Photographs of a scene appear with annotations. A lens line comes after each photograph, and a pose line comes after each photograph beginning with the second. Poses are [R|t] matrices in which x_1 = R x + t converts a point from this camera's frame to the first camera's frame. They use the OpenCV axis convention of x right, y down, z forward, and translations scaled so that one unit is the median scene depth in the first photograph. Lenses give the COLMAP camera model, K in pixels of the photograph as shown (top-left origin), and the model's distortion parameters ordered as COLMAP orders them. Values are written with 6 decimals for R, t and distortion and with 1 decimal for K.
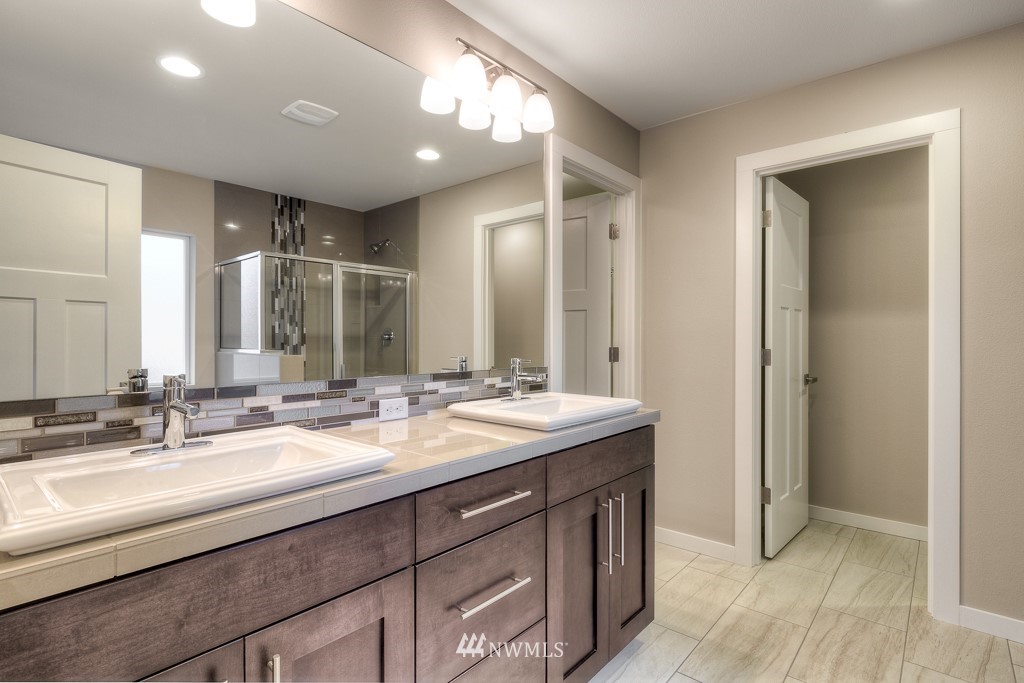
lens RADIAL K [[506.6, 0, 512.0], [0, 506.6, 341.5], [0, 0, 1]] dist [0.000505, 0.000070]
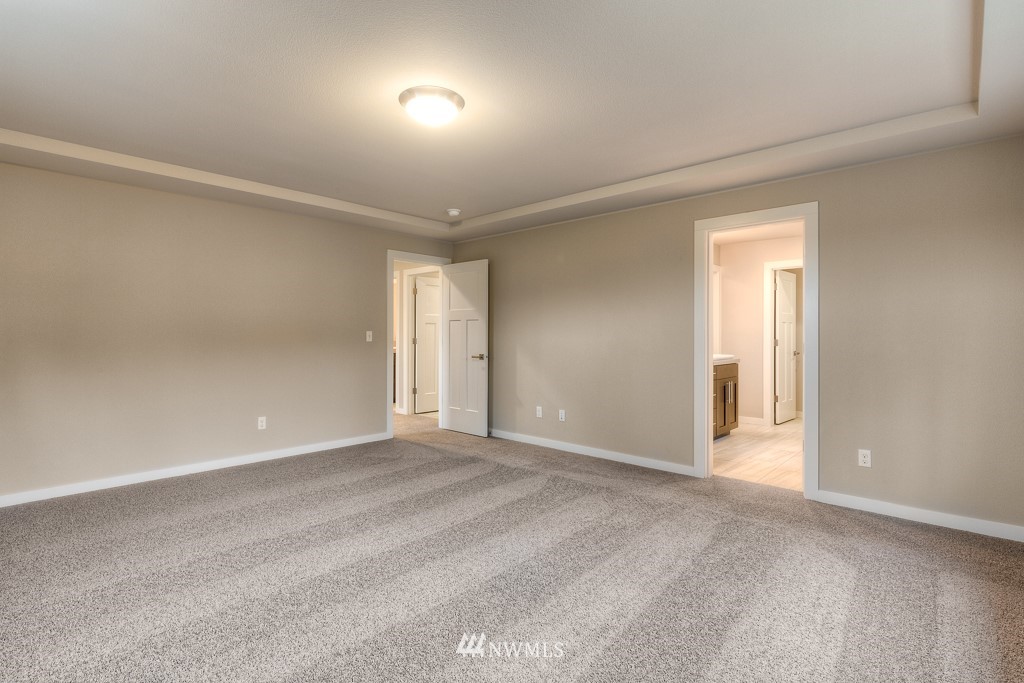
lens RADIAL K [[493.0, 0, 512.0], [0, 493.0, 341.5], [0, 0, 1]] dist [0.001170, 0.000075]
pose [[0.999505, 0.000482, -0.031458, -1.034999], [-0.000491, 1.000000, -0.000259, 0.038059], [0.031458, 0.000274, 0.999505, -2.105263]]
